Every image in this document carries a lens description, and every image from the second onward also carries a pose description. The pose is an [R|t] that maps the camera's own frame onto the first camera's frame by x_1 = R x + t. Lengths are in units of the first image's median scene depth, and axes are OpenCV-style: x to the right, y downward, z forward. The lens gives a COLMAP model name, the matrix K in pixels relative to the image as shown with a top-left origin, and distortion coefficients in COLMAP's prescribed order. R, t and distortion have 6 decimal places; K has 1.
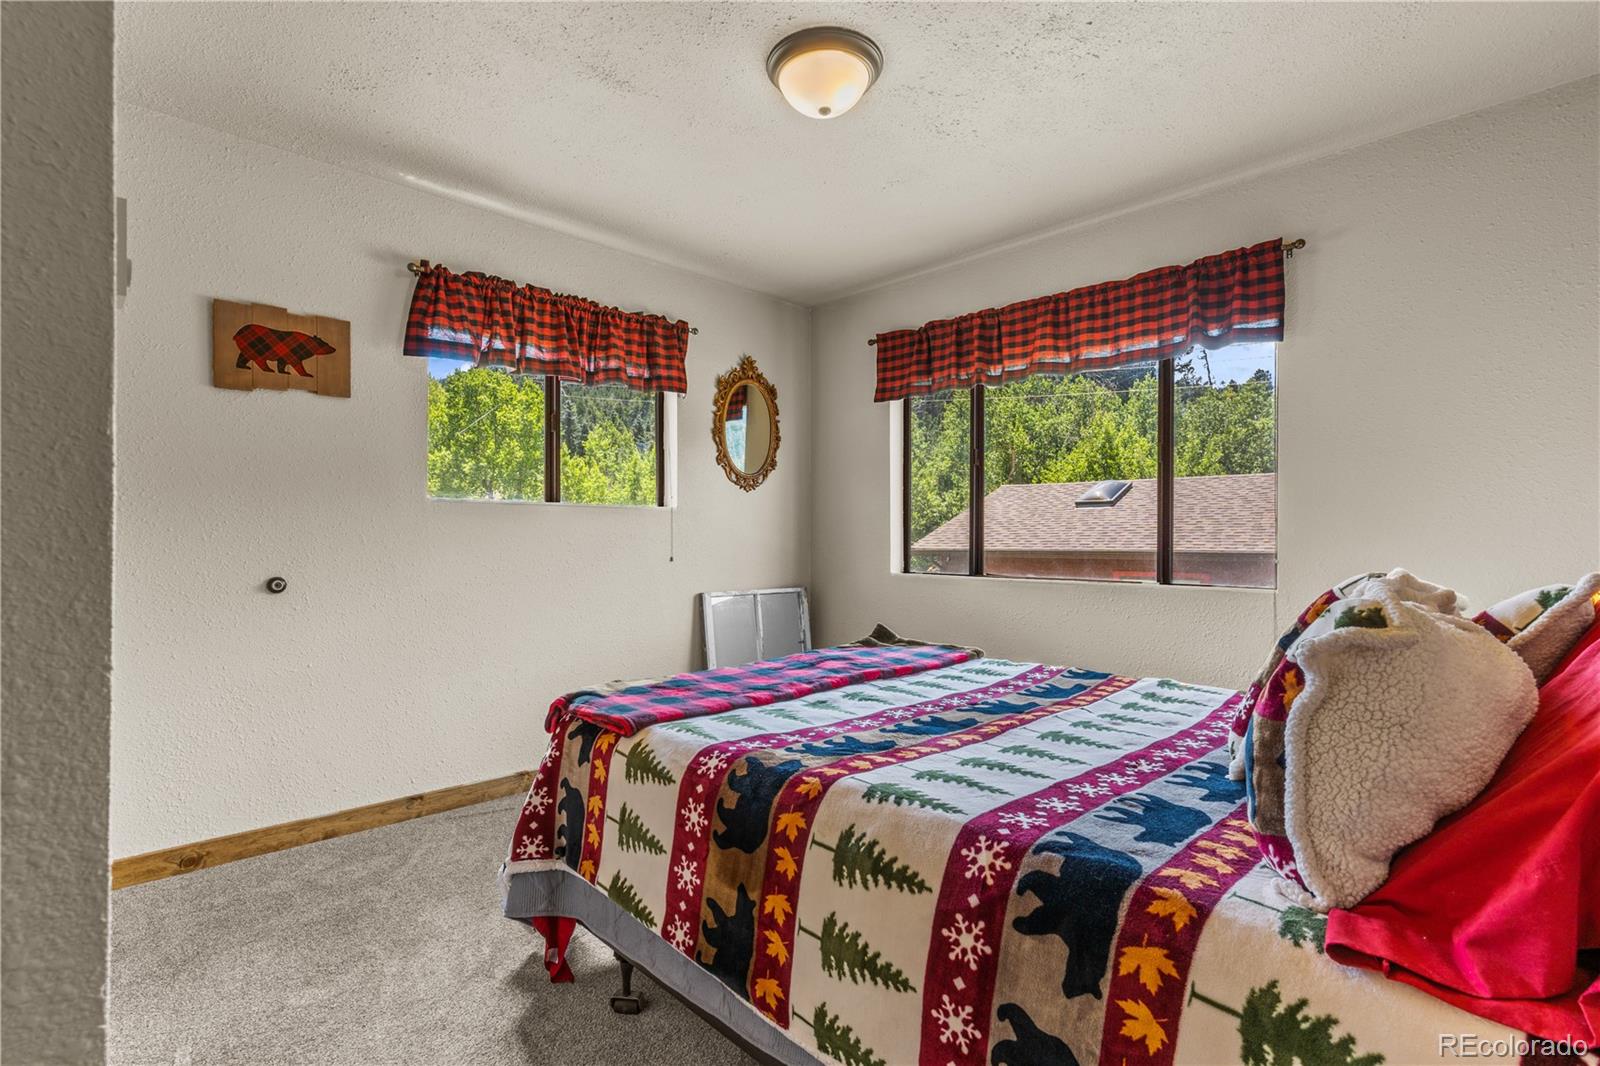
lens RADIAL K [[758.5, 0, 800.0], [0, 758.5, 533.0], [0, 0, 1]] dist [0.000716, 0.000011]
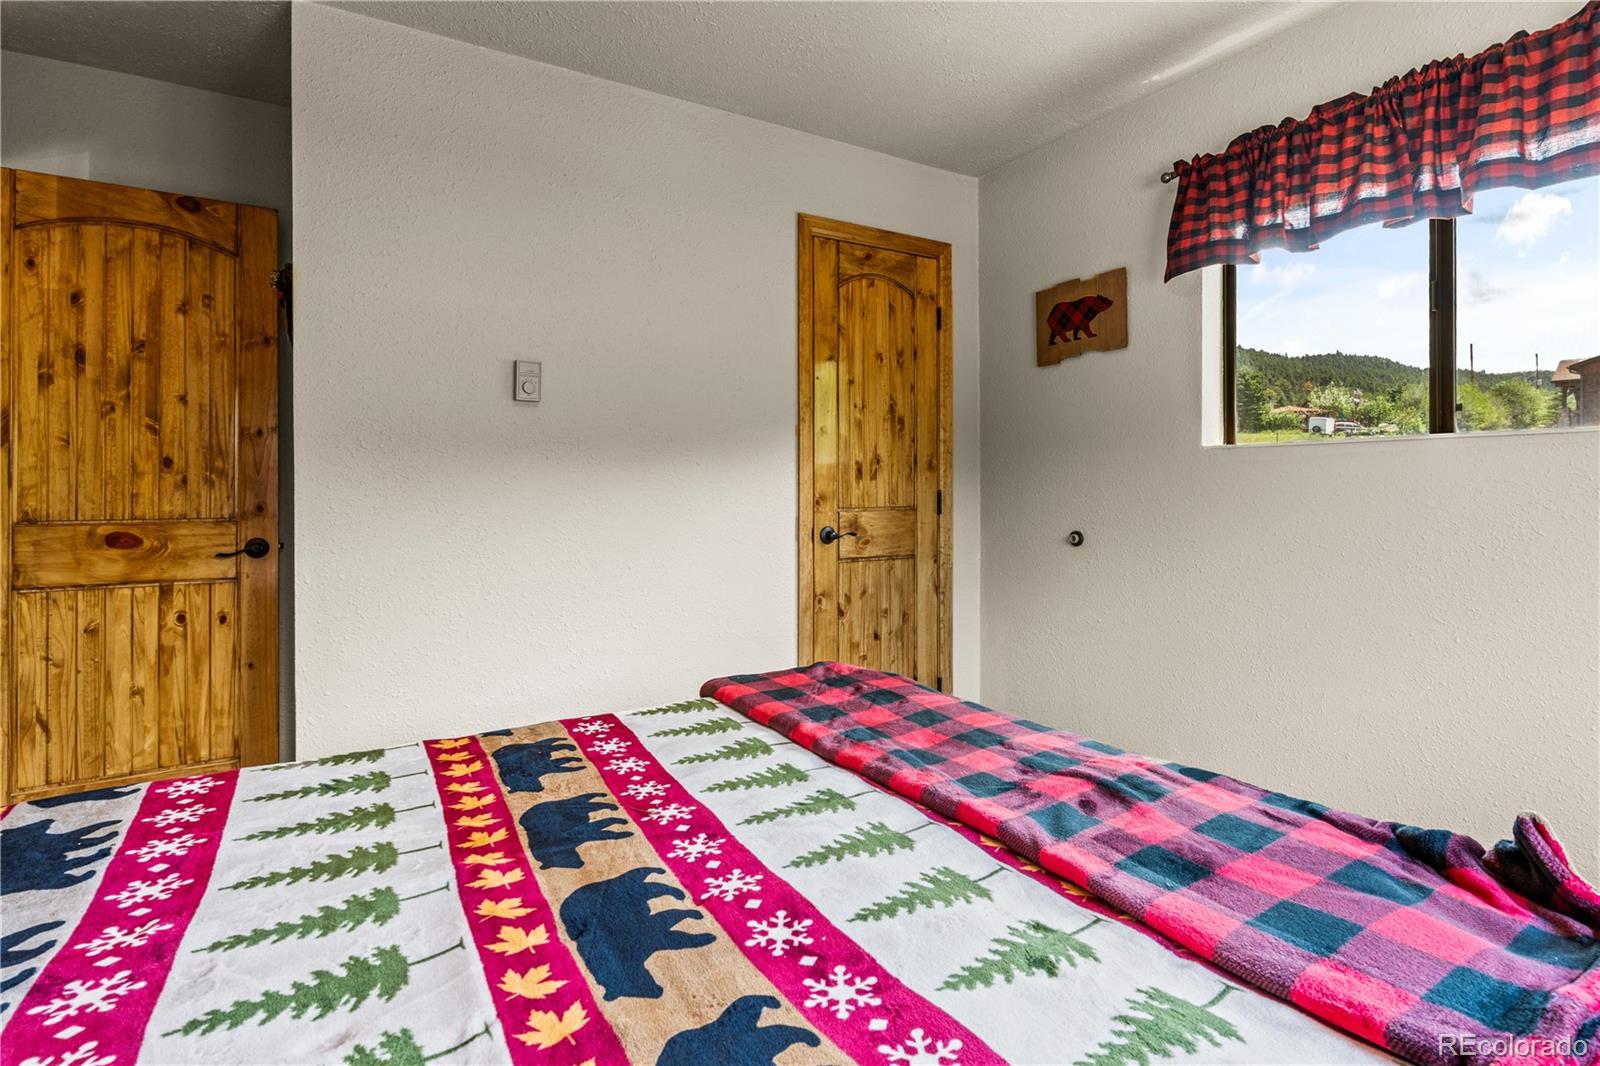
lens RADIAL K [[778.5, 0, 803.6], [0, 778.5, 507.7], [0, 0, 1]] dist [0.000961, -0.000178]
pose [[-0.217269, 0.028255, -0.975703, 0.495981], [0.010110, 0.999592, 0.026695, -0.008156], [0.976059, -0.004065, -0.217466, 0.894679]]
